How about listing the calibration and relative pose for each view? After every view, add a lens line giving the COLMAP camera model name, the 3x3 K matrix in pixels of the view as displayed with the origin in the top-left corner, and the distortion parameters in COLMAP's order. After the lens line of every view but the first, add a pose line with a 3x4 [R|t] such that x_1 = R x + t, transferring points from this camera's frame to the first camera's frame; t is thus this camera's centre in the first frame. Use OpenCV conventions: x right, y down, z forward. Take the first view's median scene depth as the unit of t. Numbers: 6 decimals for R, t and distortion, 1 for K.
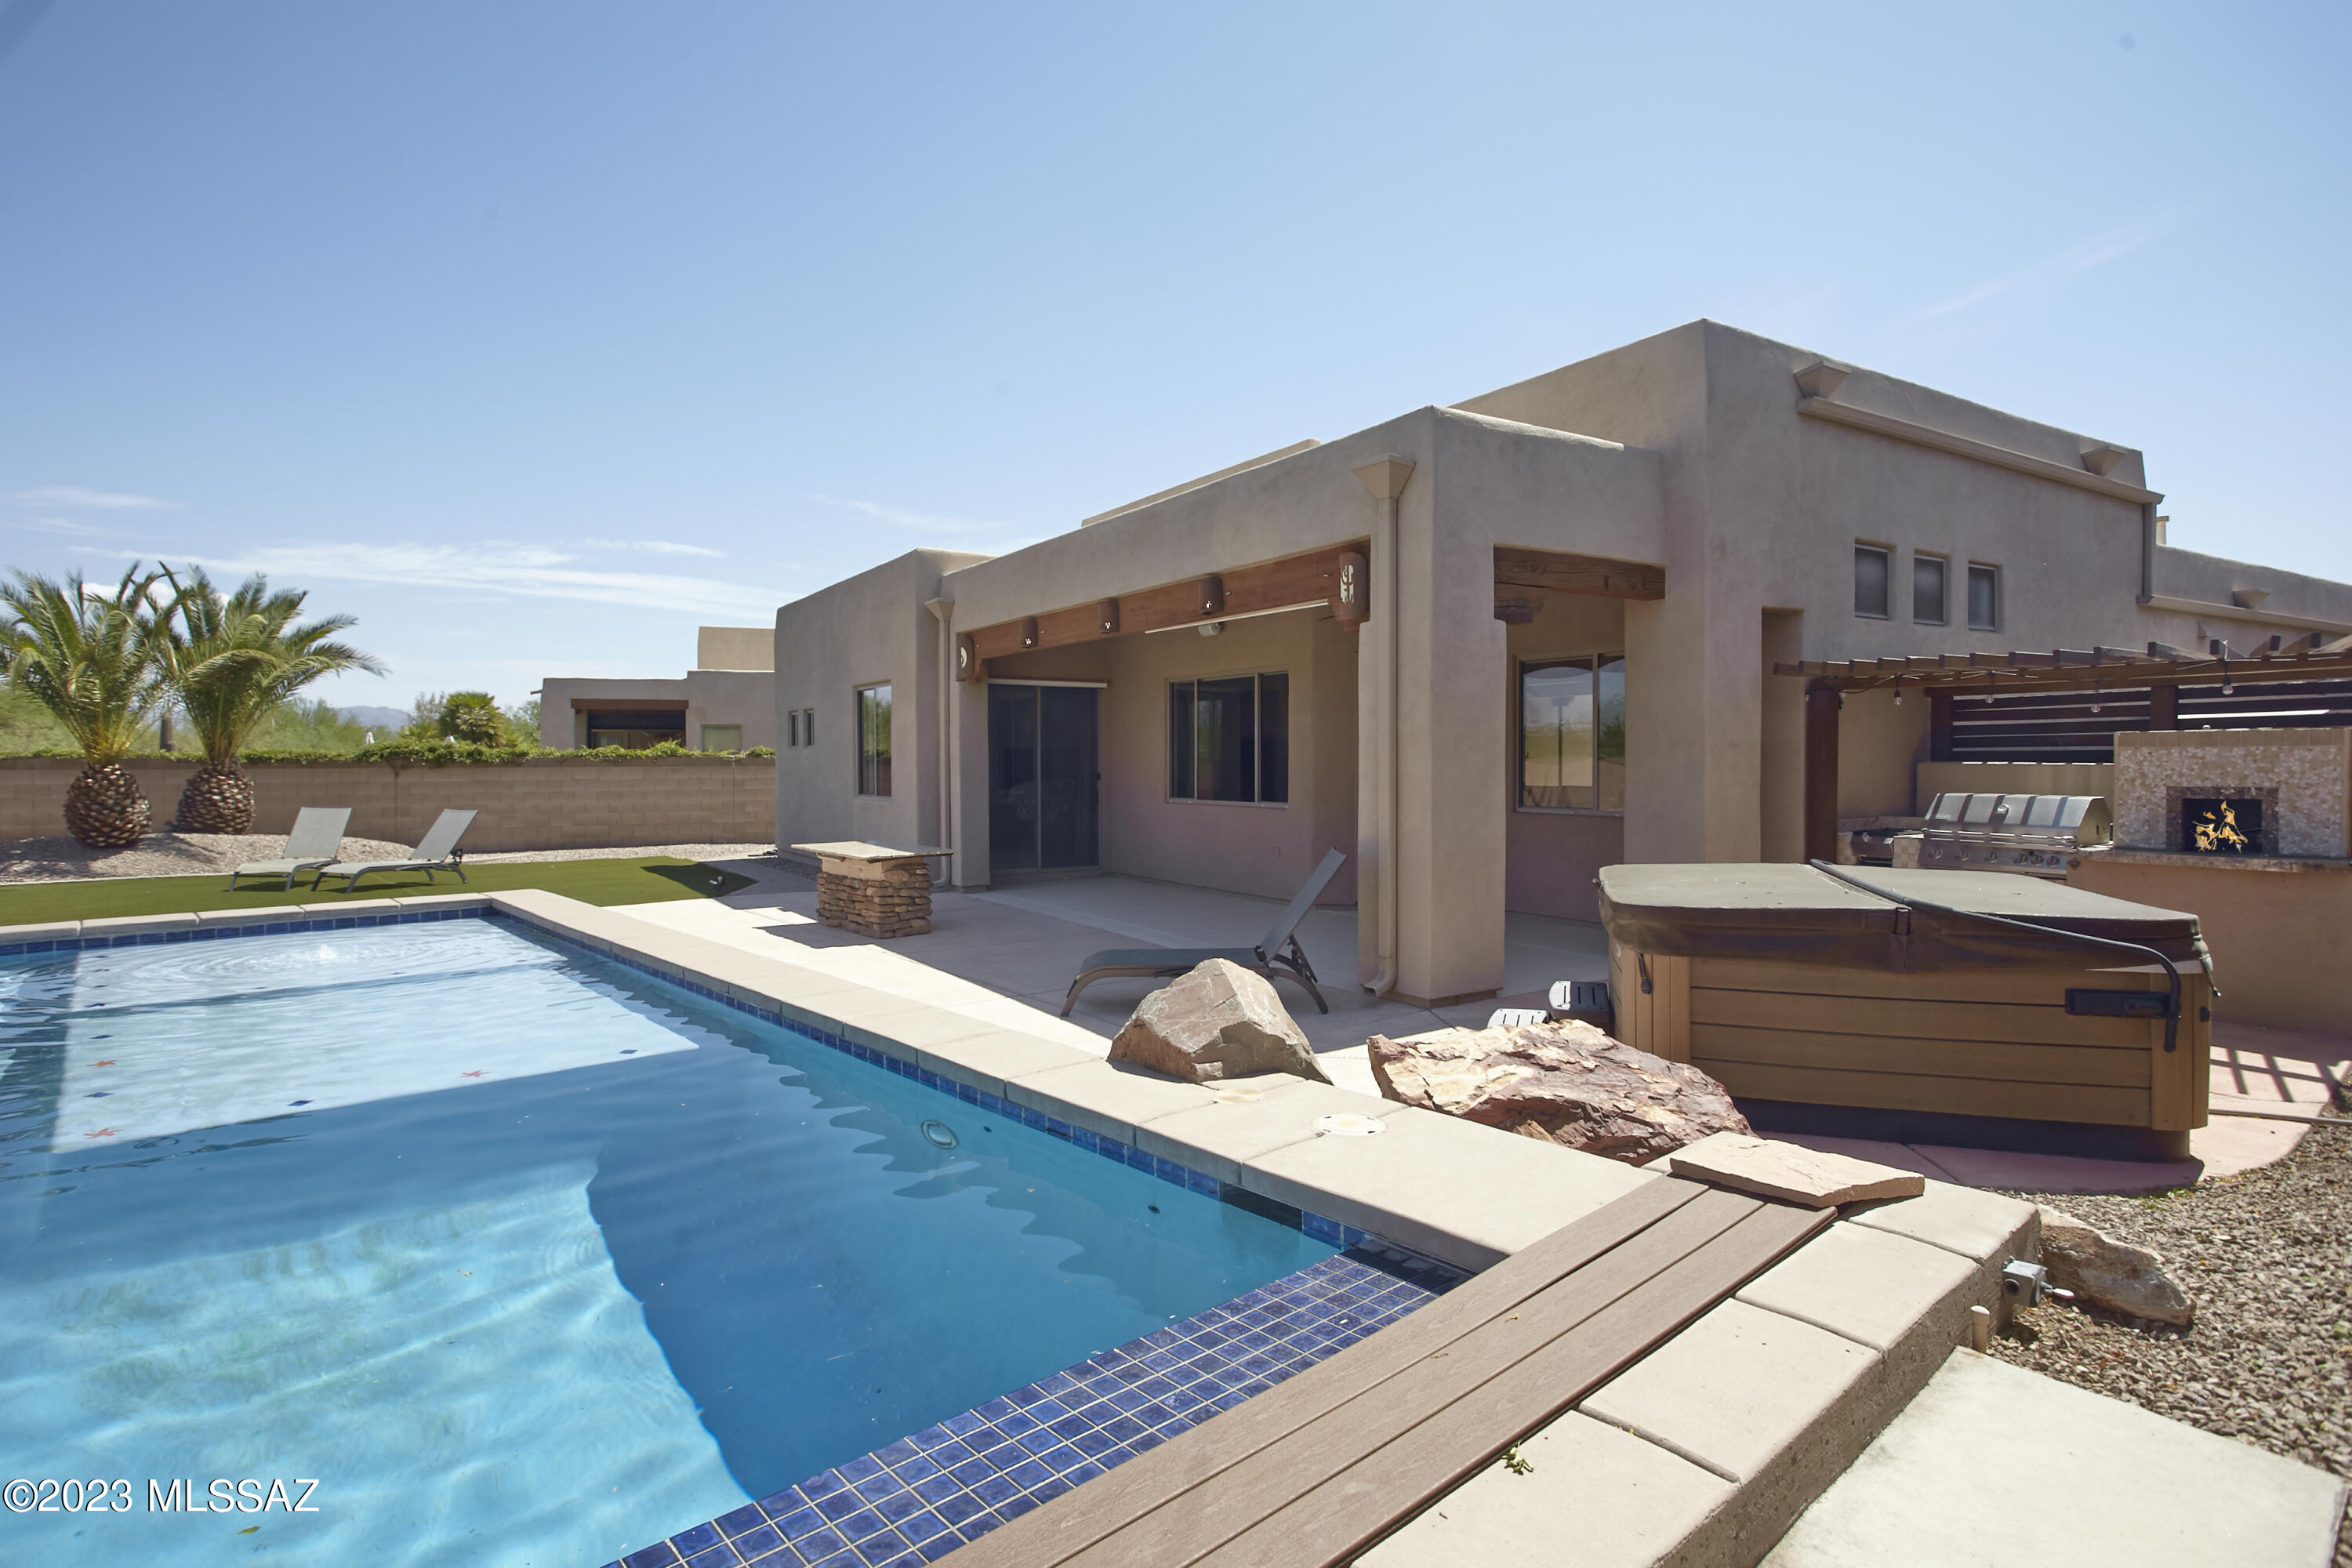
lens RADIAL K [[1200.6, 0, 1172.9], [0, 1200.6, 769.2], [0, 0, 1]] dist [-0.029422, 0.008469]
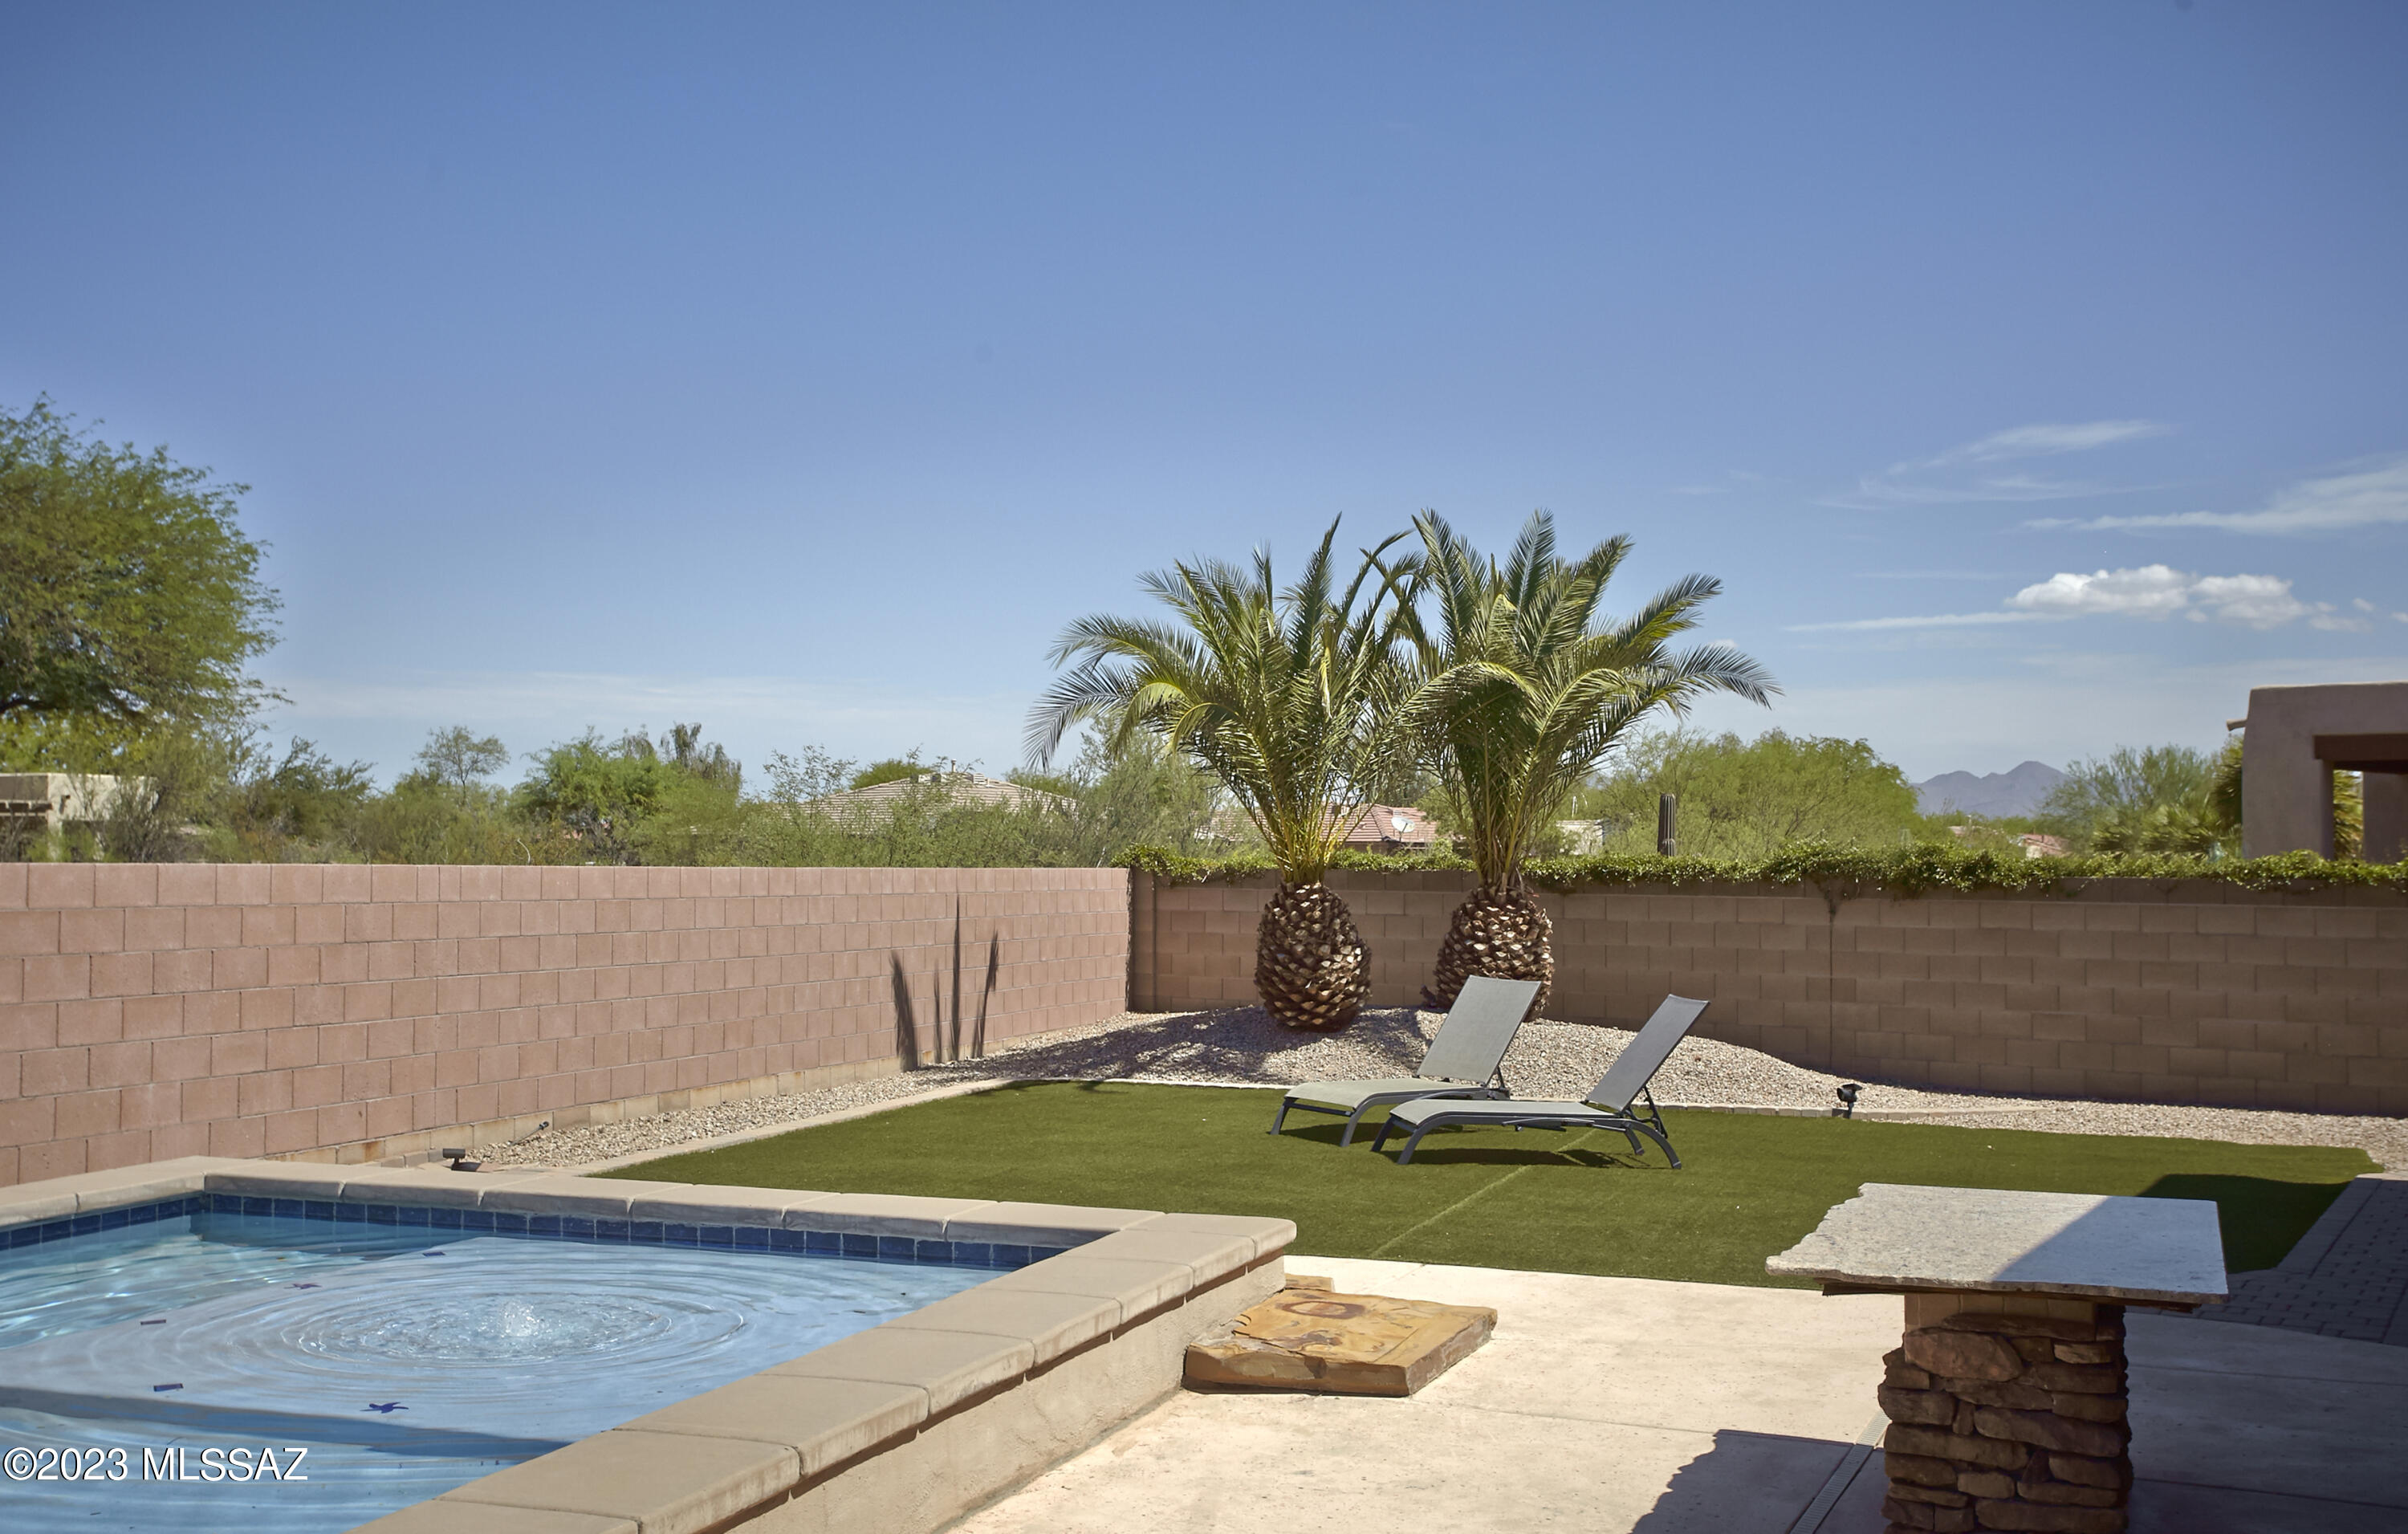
lens RADIAL K [[2445.4, 0, 1182.8], [0, 2445.4, 772.0], [0, 0, 1]] dist [0.004636, 0.000000]
pose [[0.455955, -0.028360, -0.889551, 0.094682], [-0.018550, 0.998972, -0.041356, -0.006034], [0.889809, 0.035357, 0.454961, 0.353960]]
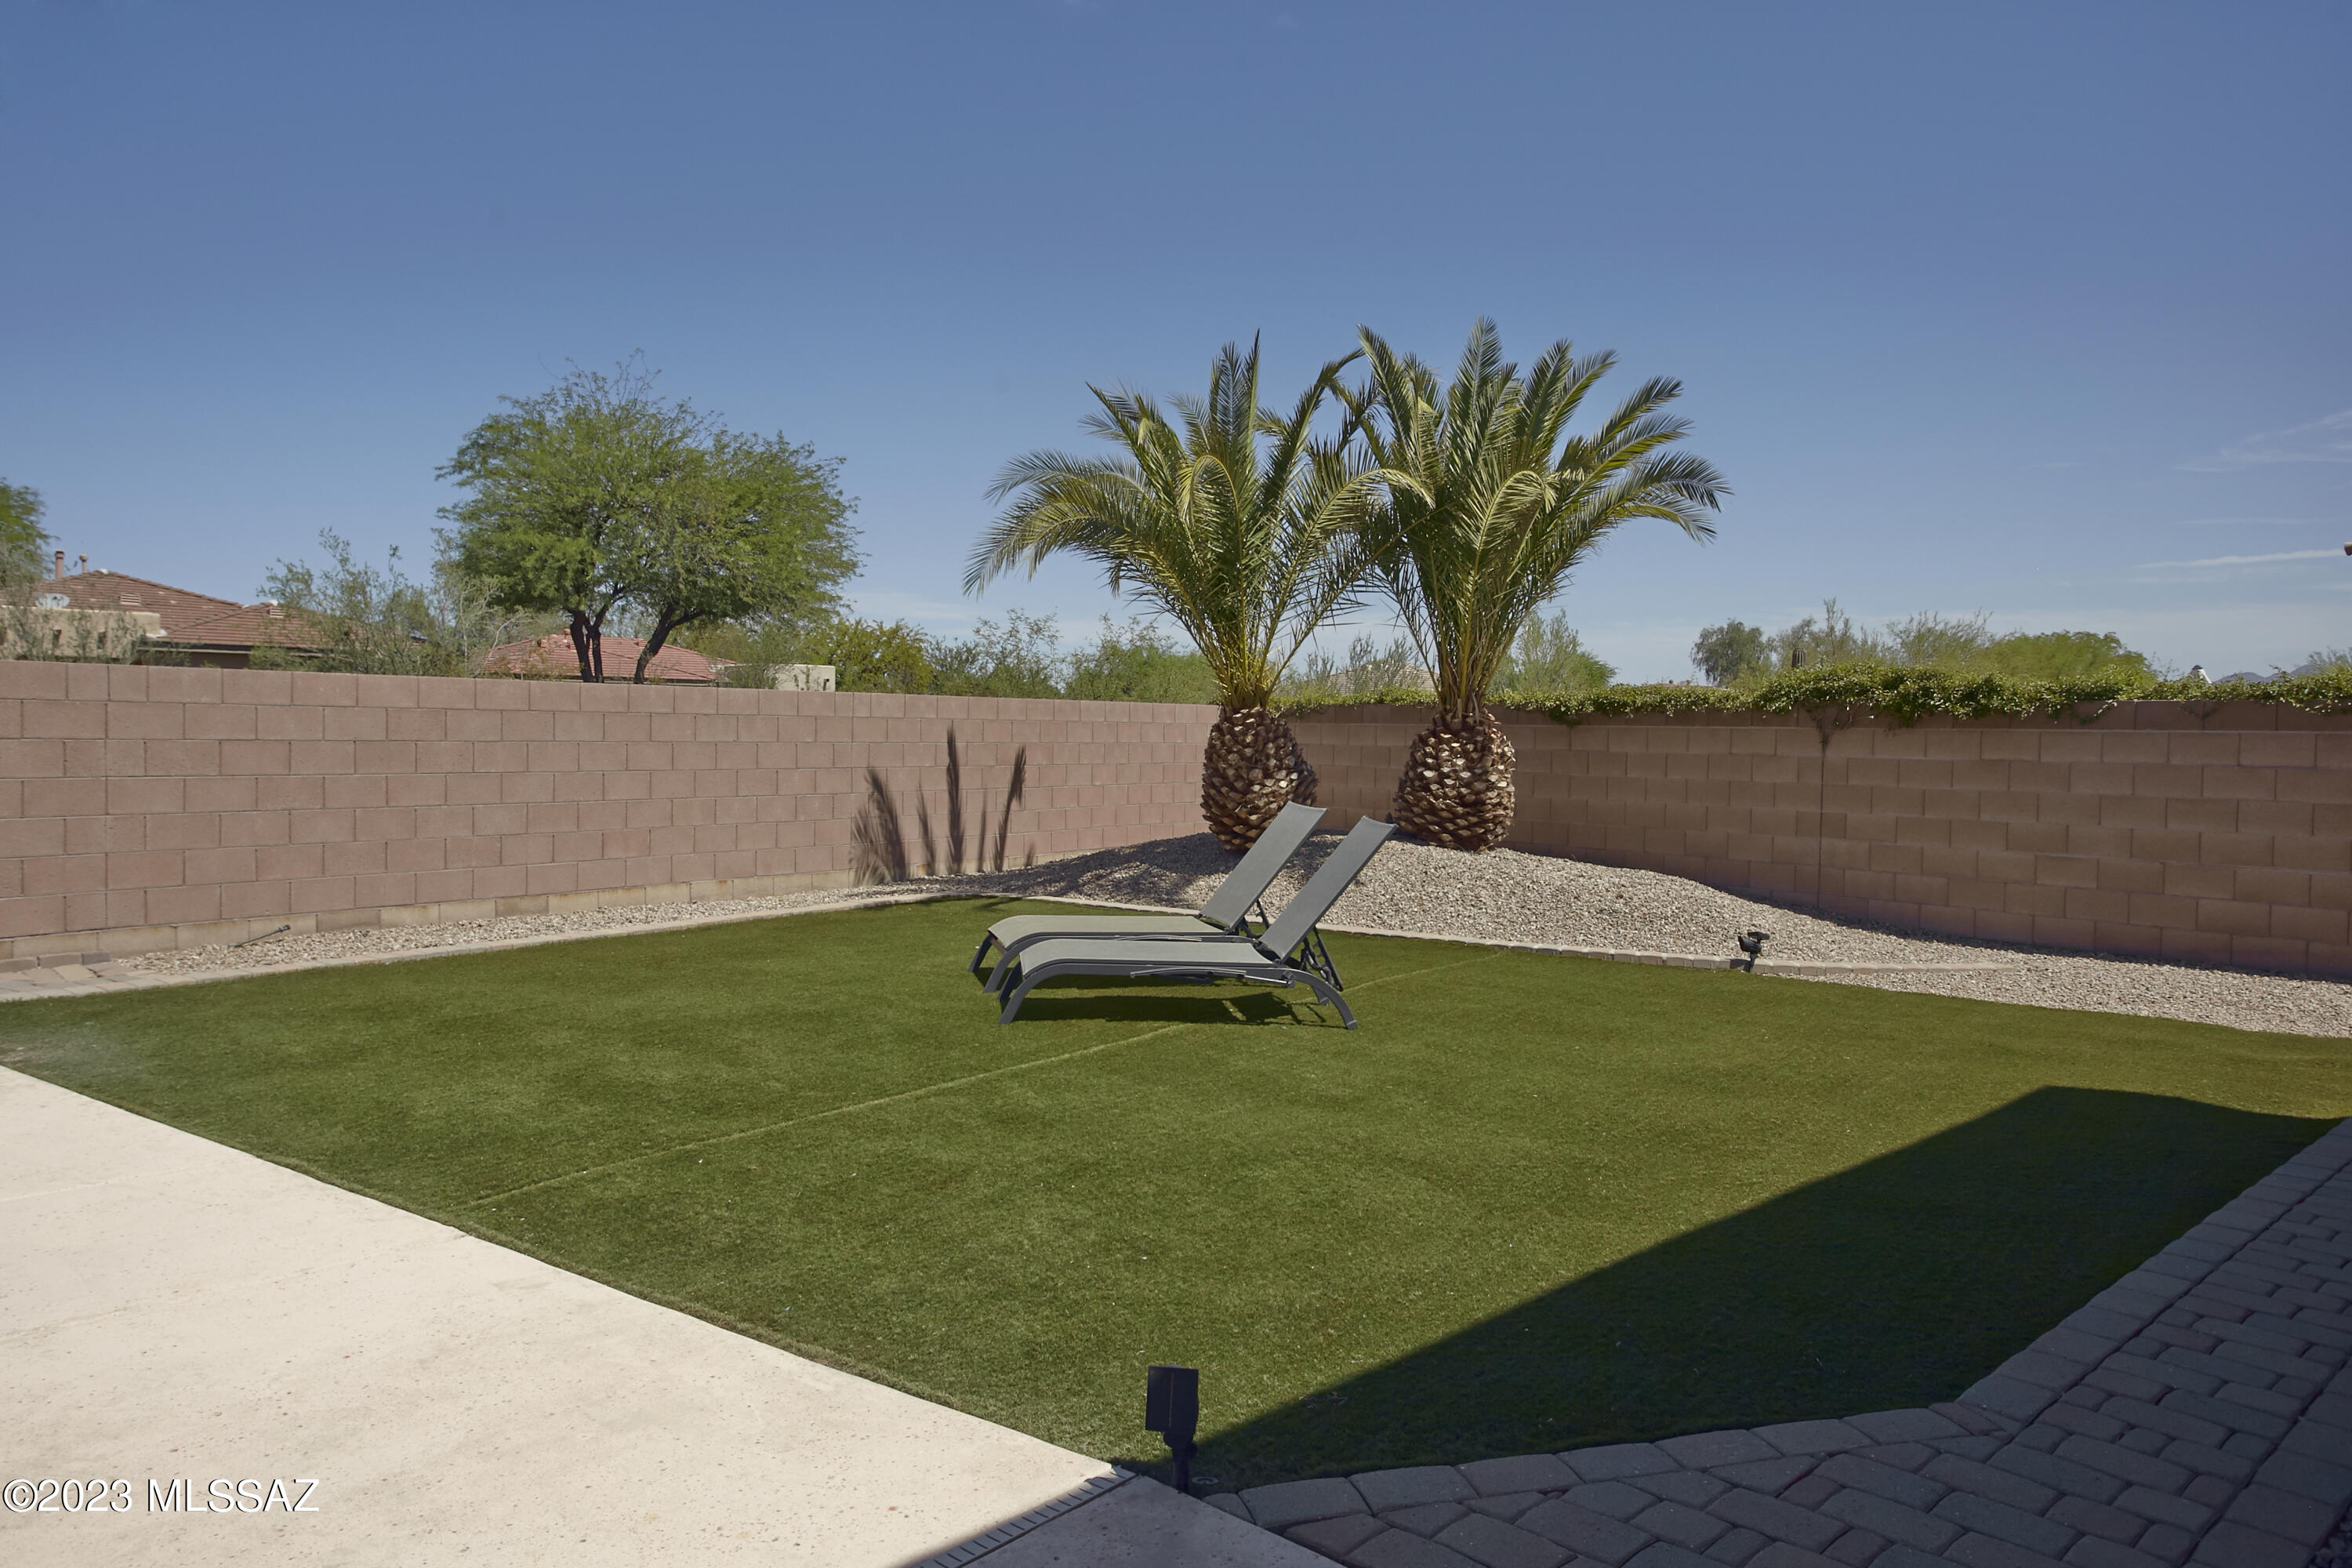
lens RADIAL K [[1635.2, 0, 1162.3], [0, 1635.2, 770.5], [0, 0, 1]] dist [-0.023152, 0.008766]
pose [[0.194529, 0.028276, -0.980489, -0.120335], [-0.024774, 0.999407, 0.023906, 0.007435], [0.980584, 0.019640, 0.195114, 0.688853]]
